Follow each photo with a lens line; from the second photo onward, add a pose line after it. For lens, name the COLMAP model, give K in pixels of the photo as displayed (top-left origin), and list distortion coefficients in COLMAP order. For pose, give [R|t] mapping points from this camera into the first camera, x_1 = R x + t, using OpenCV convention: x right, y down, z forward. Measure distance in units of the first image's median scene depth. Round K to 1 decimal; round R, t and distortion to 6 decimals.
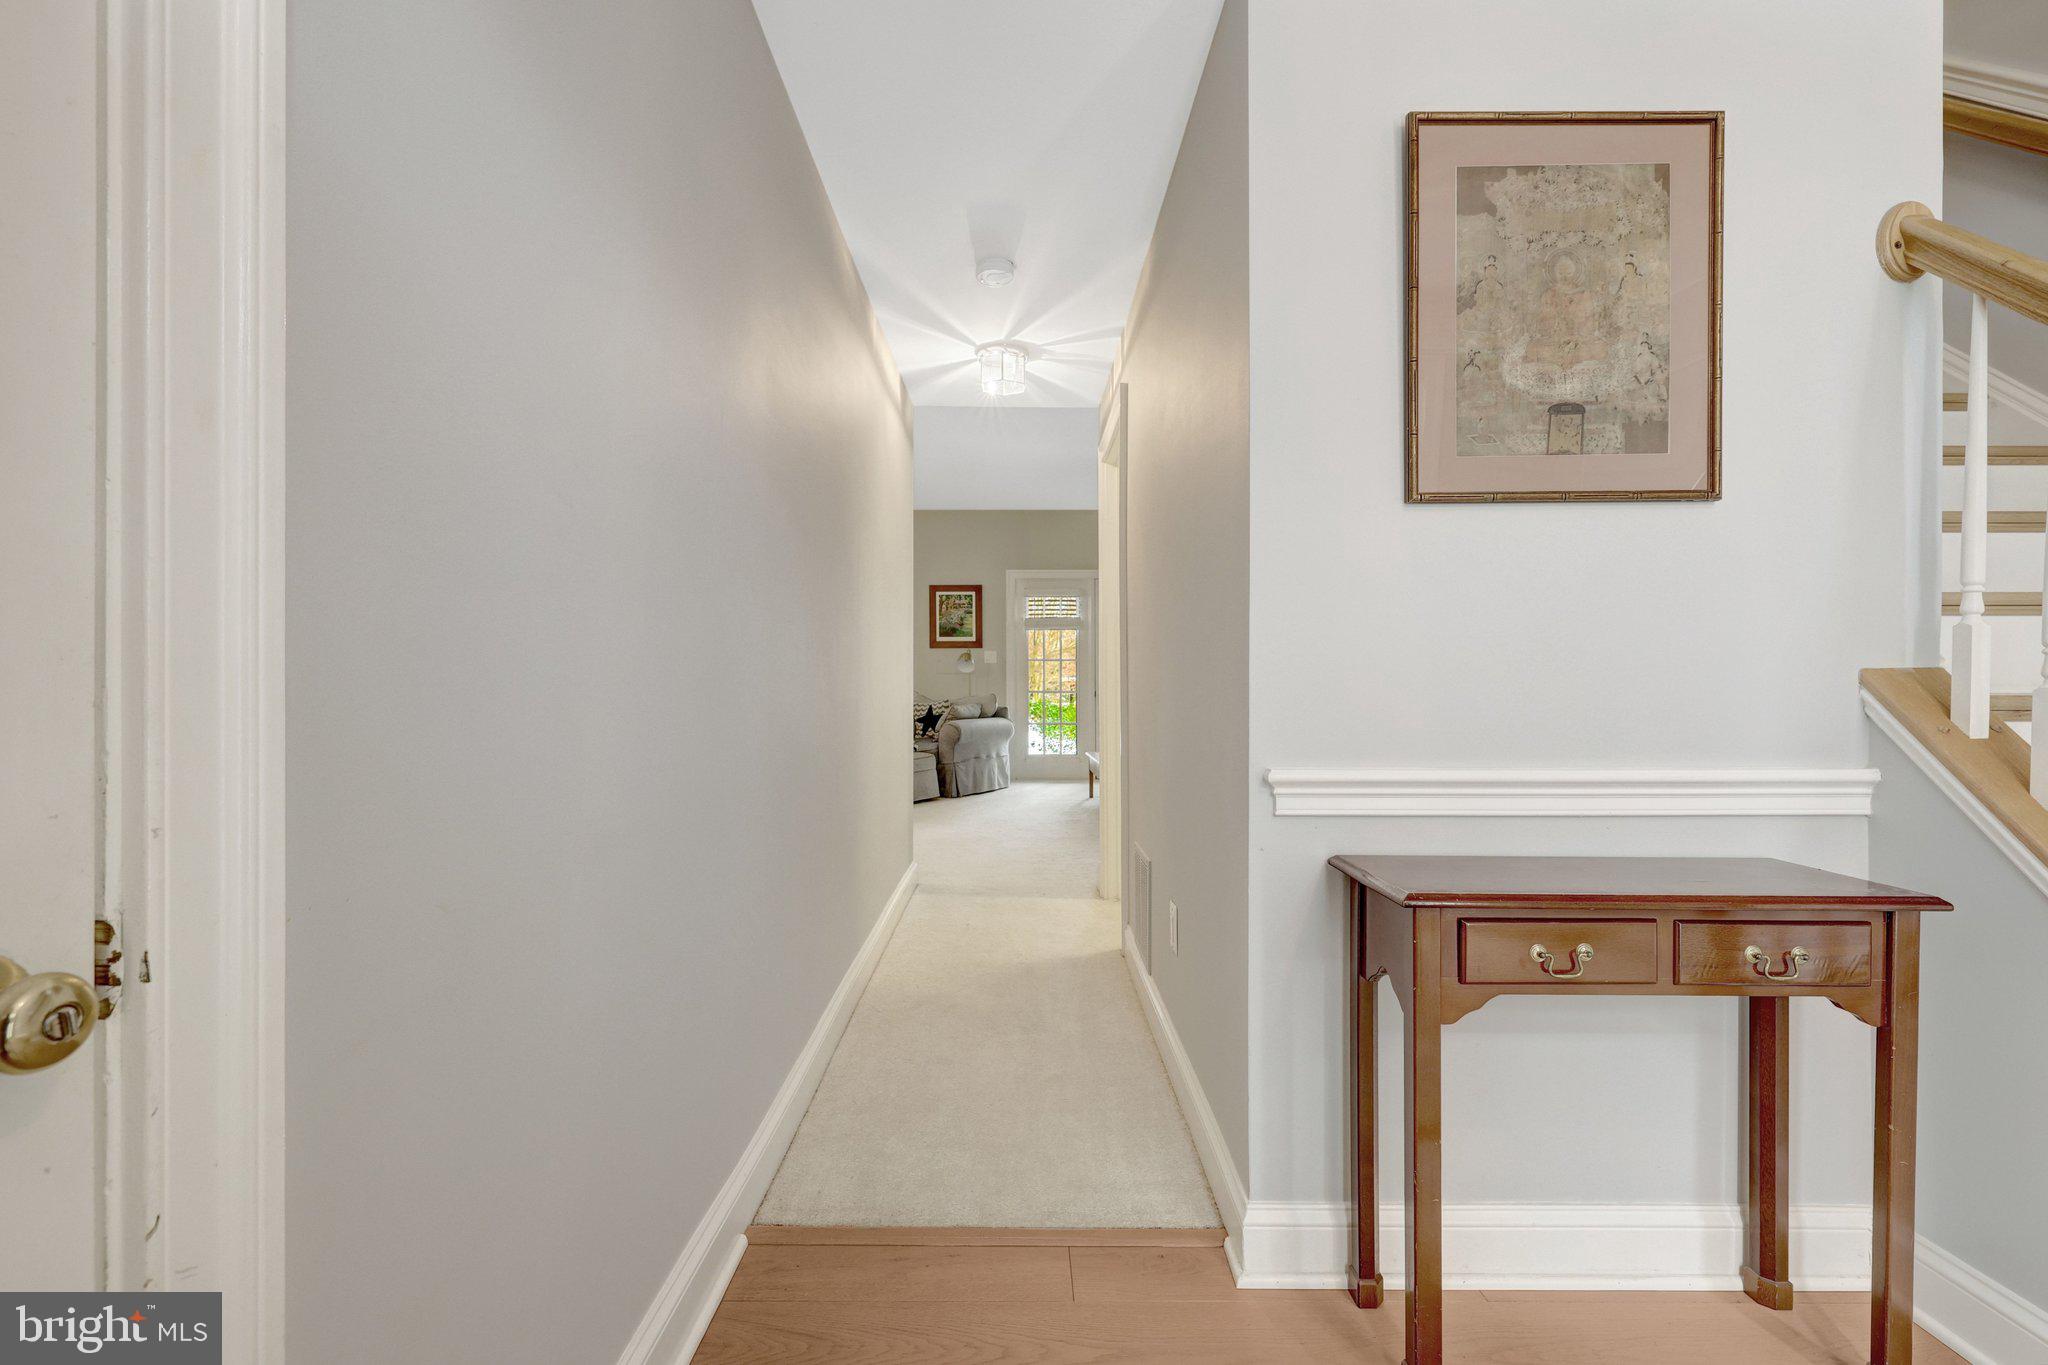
lens RADIAL K [[876.4, 0, 1023.4], [0, 876.4, 668.9], [0, 0, 1]] dist [-0.000512, 0.000054]
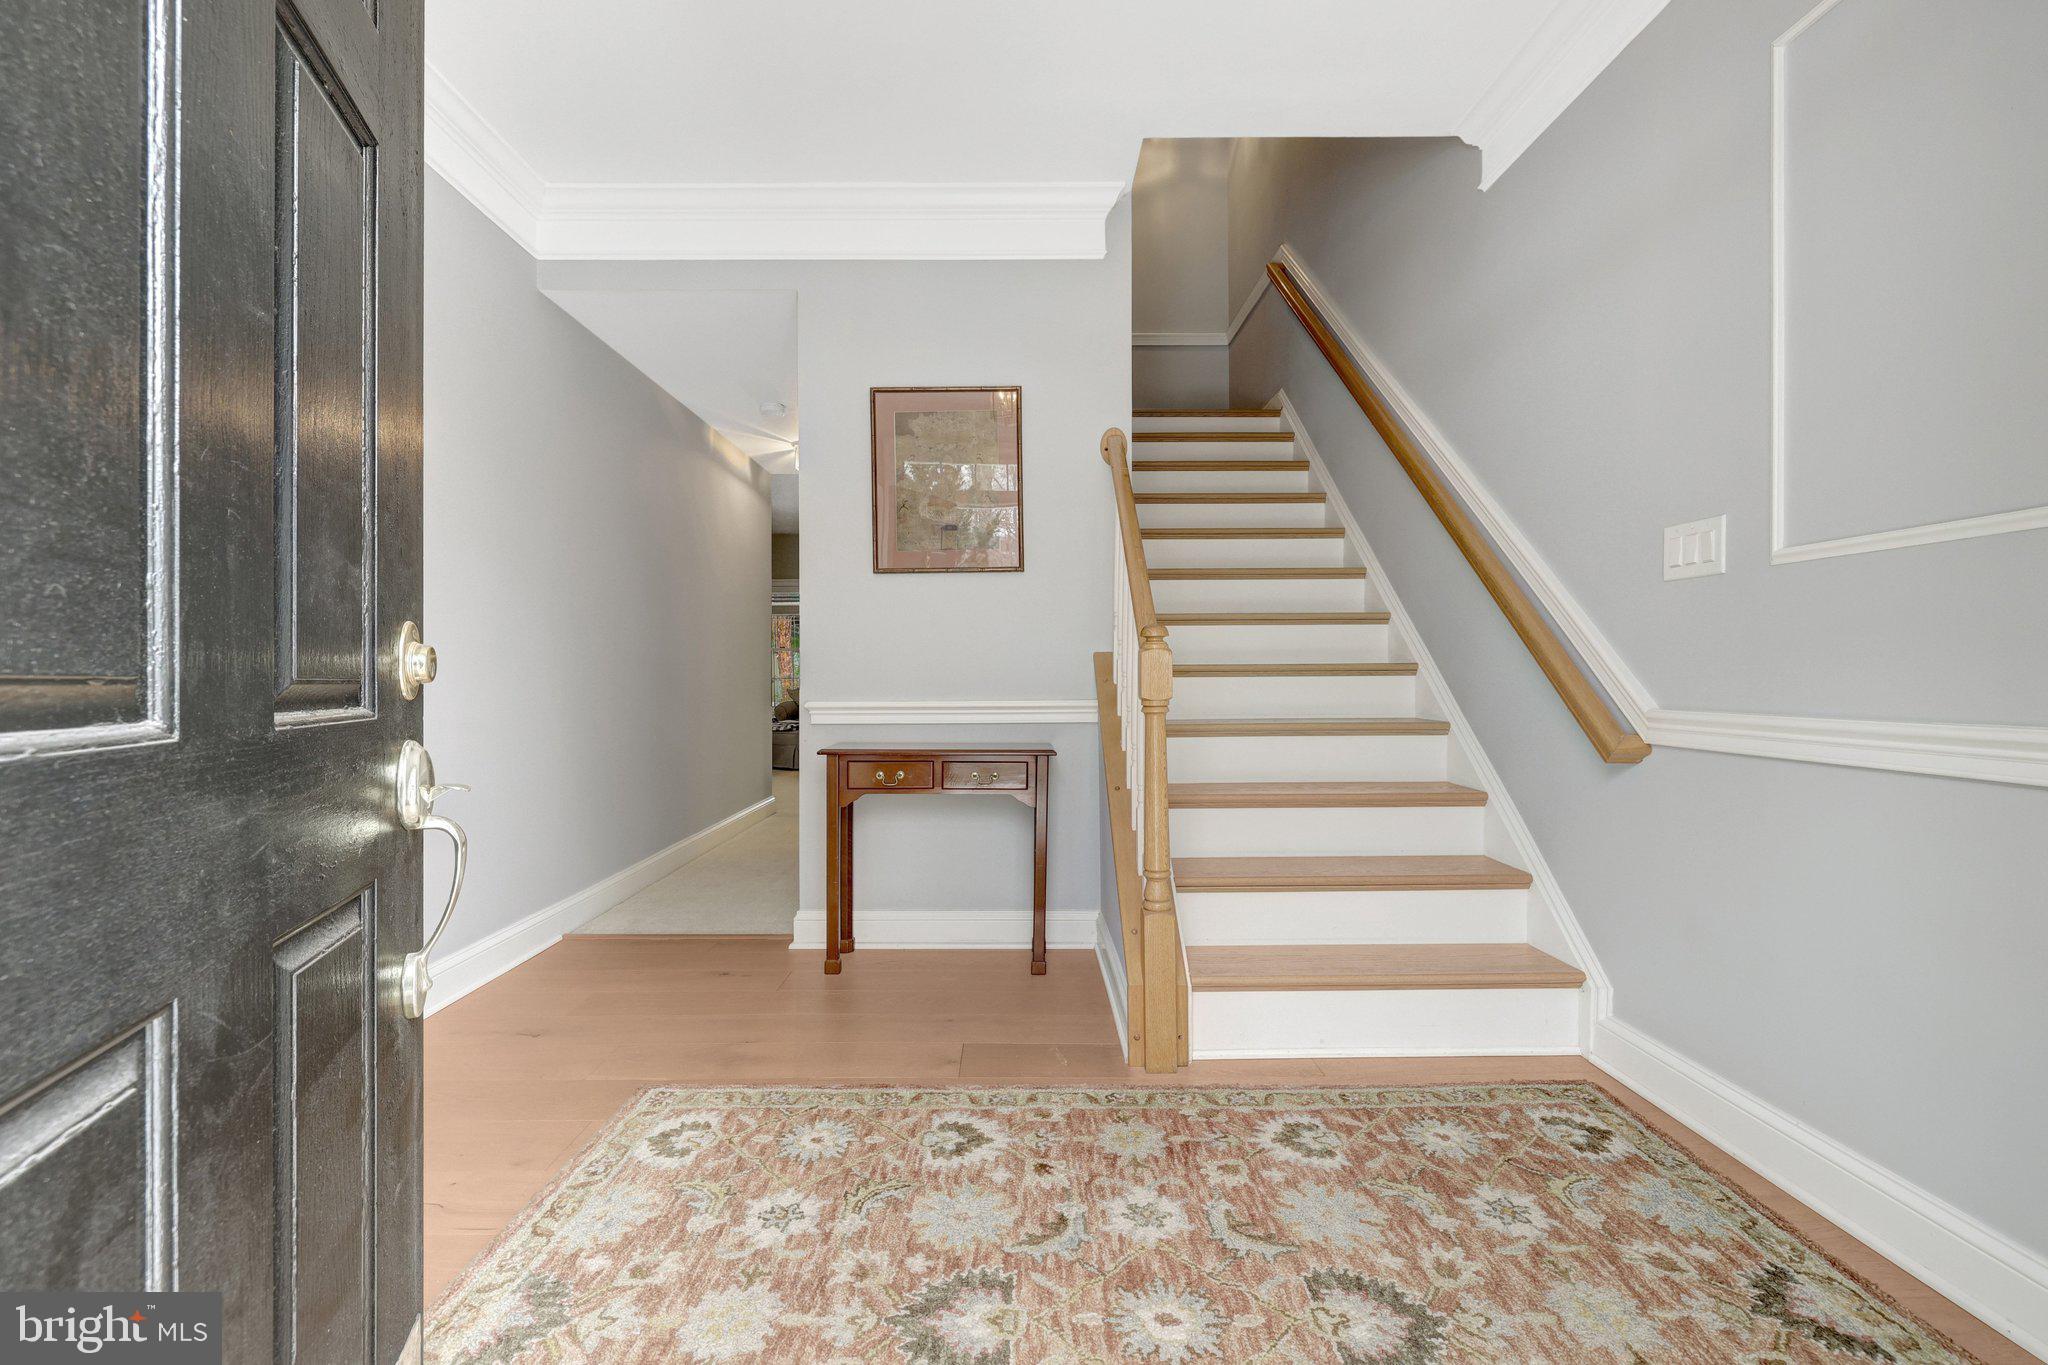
lens RADIAL K [[876.4, 0, 1023.4], [0, 876.4, 668.9], [0, 0, 1]] dist [-0.000512, 0.000054]
pose [[0.999909, 0.001289, -0.013447, 0.827594], [-0.001399, 0.999966, -0.008175, 0.053003], [0.013436, 0.008193, 0.999876, -1.071700]]
